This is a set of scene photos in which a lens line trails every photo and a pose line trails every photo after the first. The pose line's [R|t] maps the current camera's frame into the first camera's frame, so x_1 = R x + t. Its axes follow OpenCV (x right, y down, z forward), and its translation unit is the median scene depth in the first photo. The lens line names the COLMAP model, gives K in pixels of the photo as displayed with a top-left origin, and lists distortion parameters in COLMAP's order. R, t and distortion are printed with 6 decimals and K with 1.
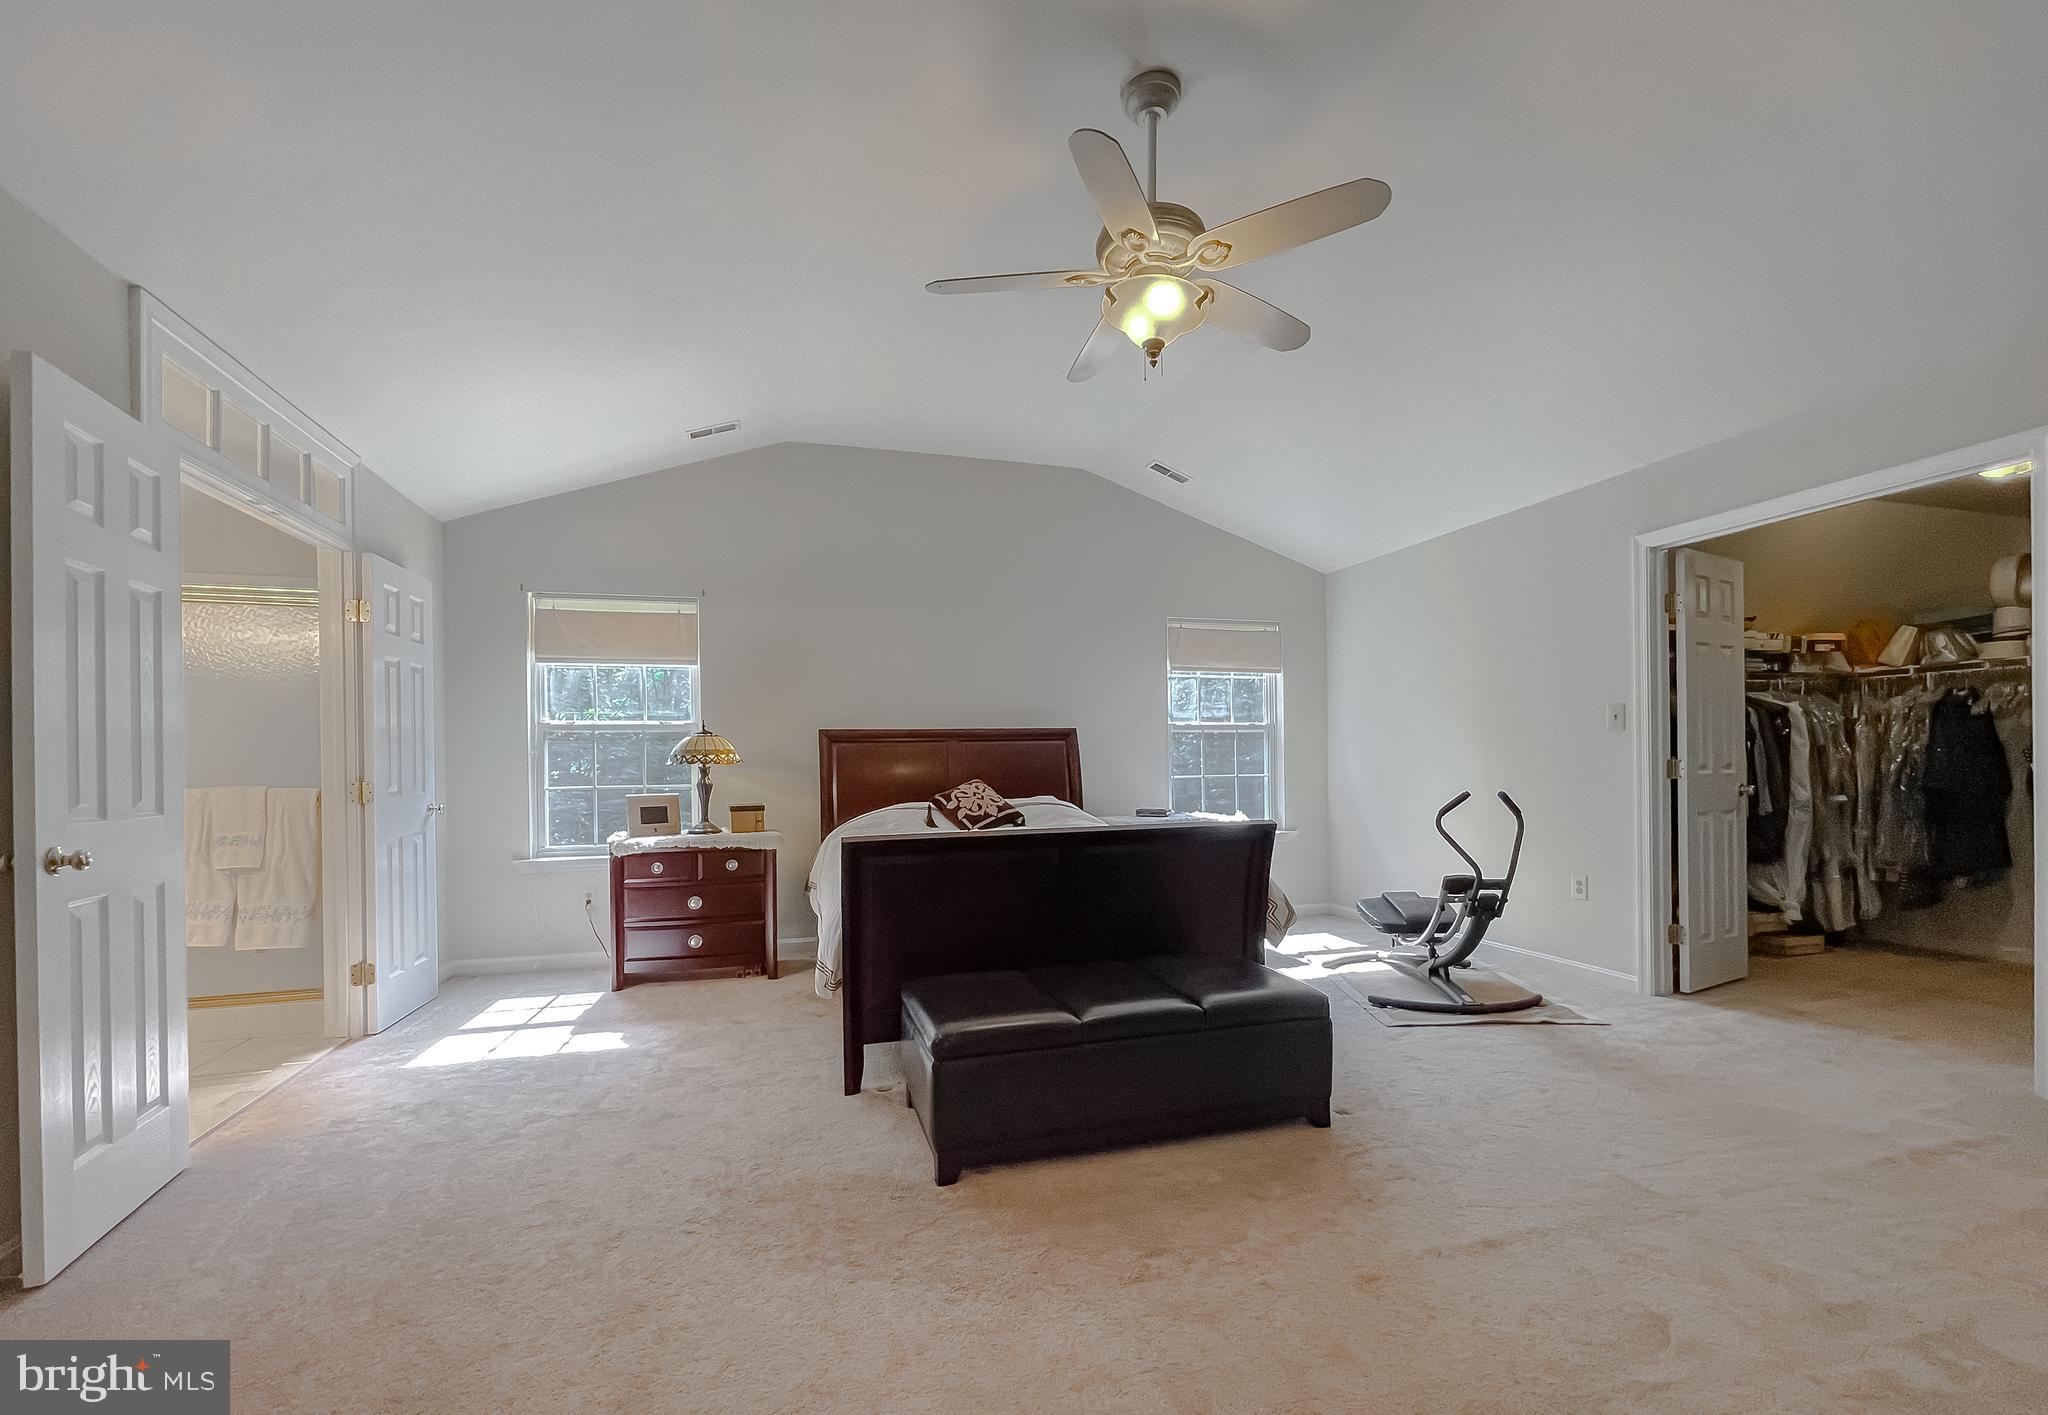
lens RADIAL K [[860.1, 0, 991.5], [0, 860.1, 769.5], [0, 0, 1]] dist [0.001186, -0.000085]
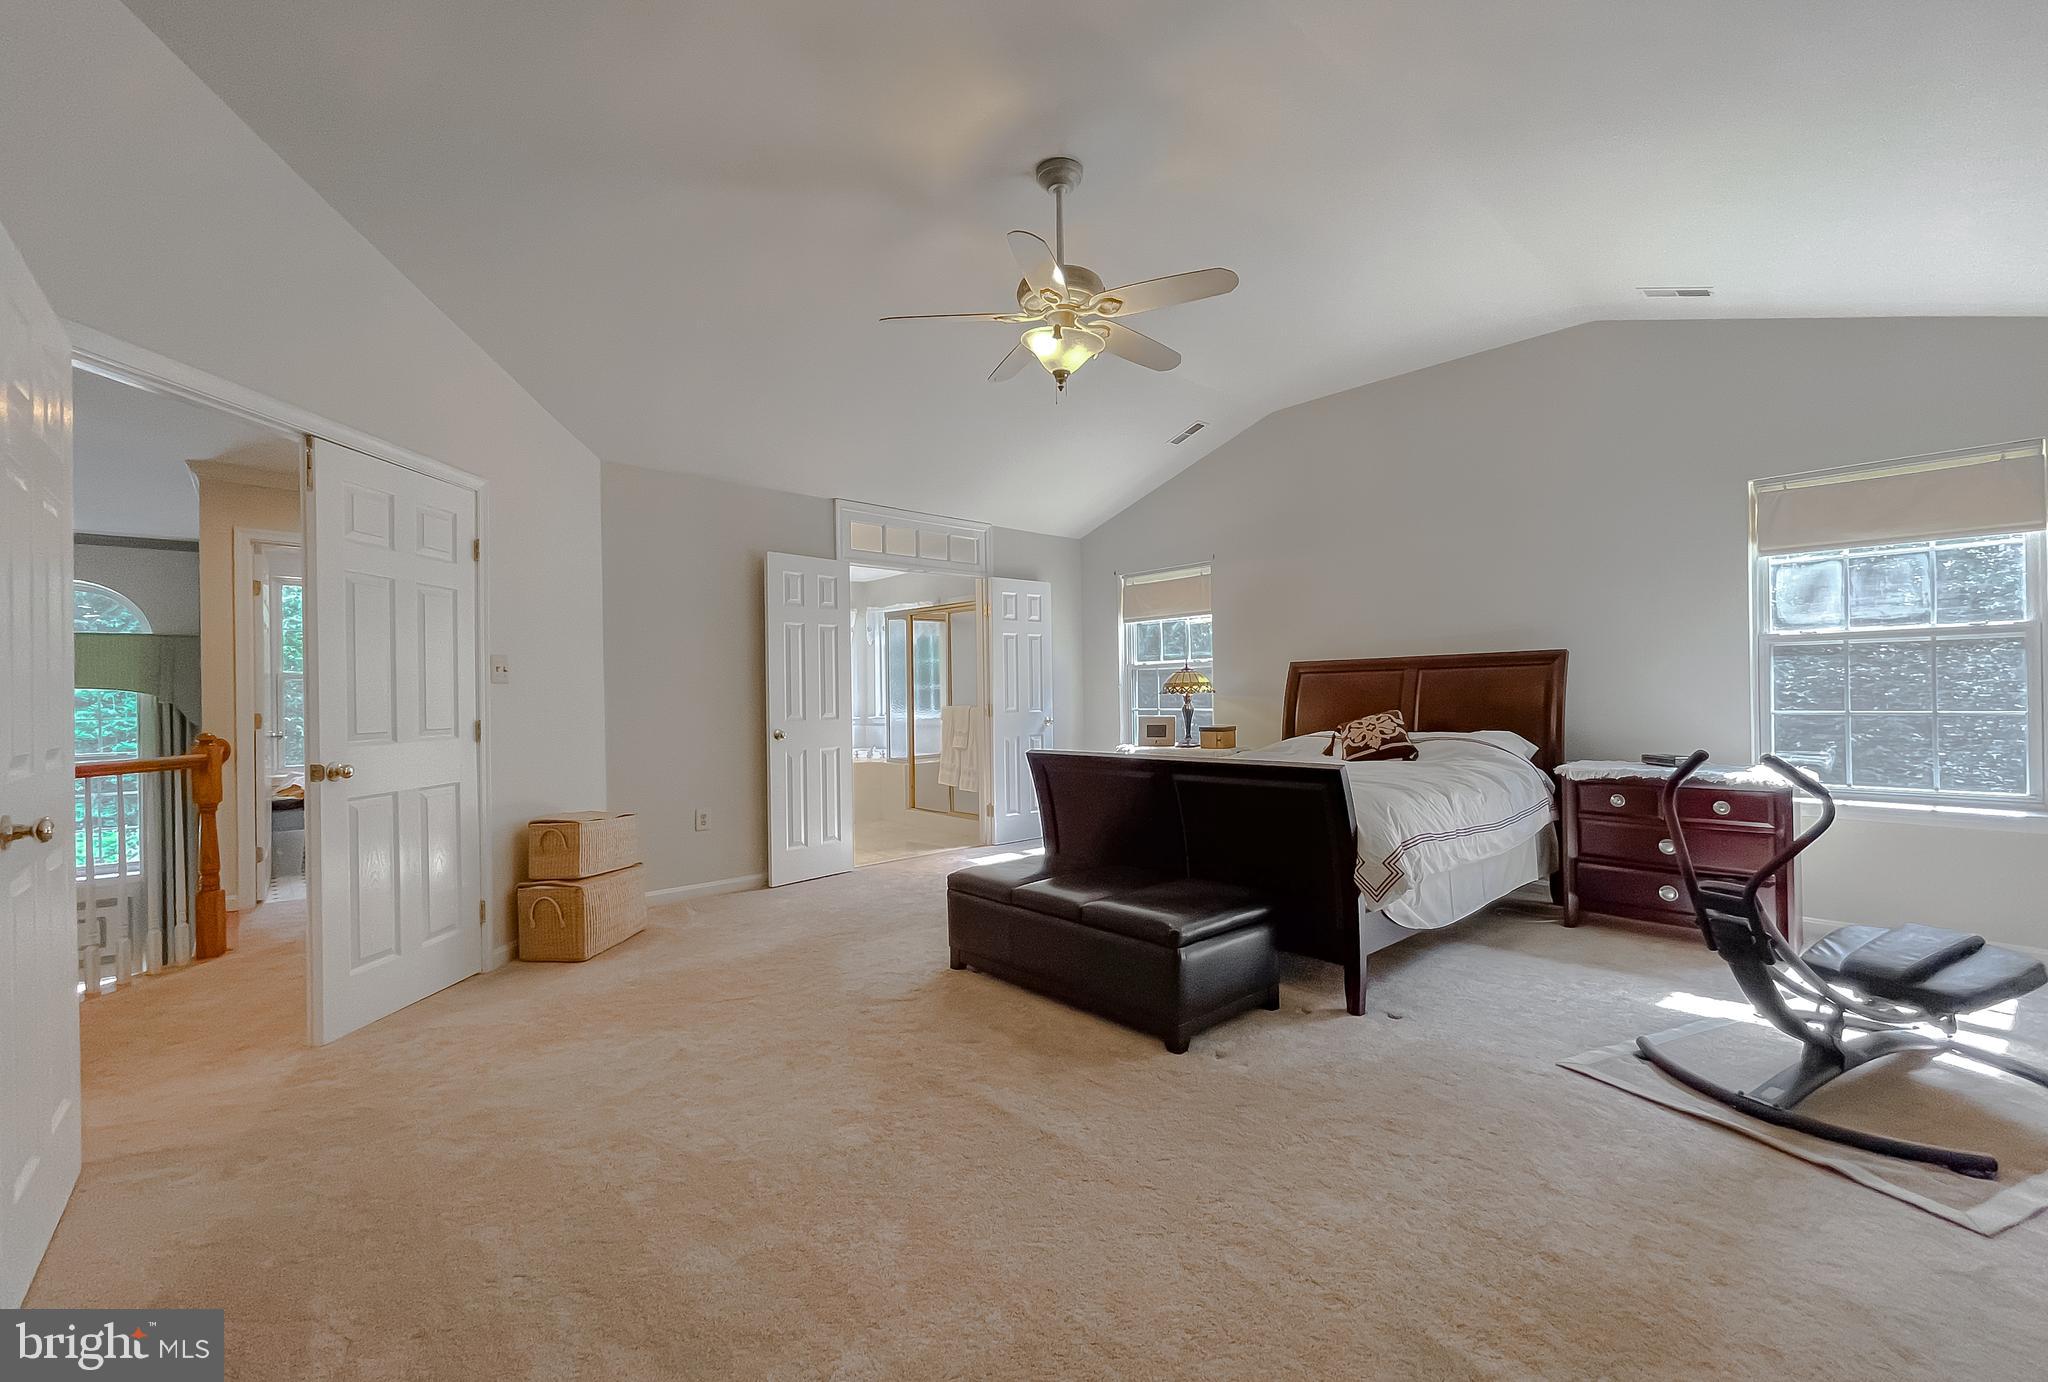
lens RADIAL K [[847.7, 0, 1022.5], [0, 847.7, 698.5], [0, 0, 1]] dist [-0.000599, 0.000066]
pose [[0.435350, 0.009961, -0.900206, 0.684133], [0.003277, 0.999915, 0.012649, -0.015418], [0.900255, -0.008457, 0.435280, 0.218773]]
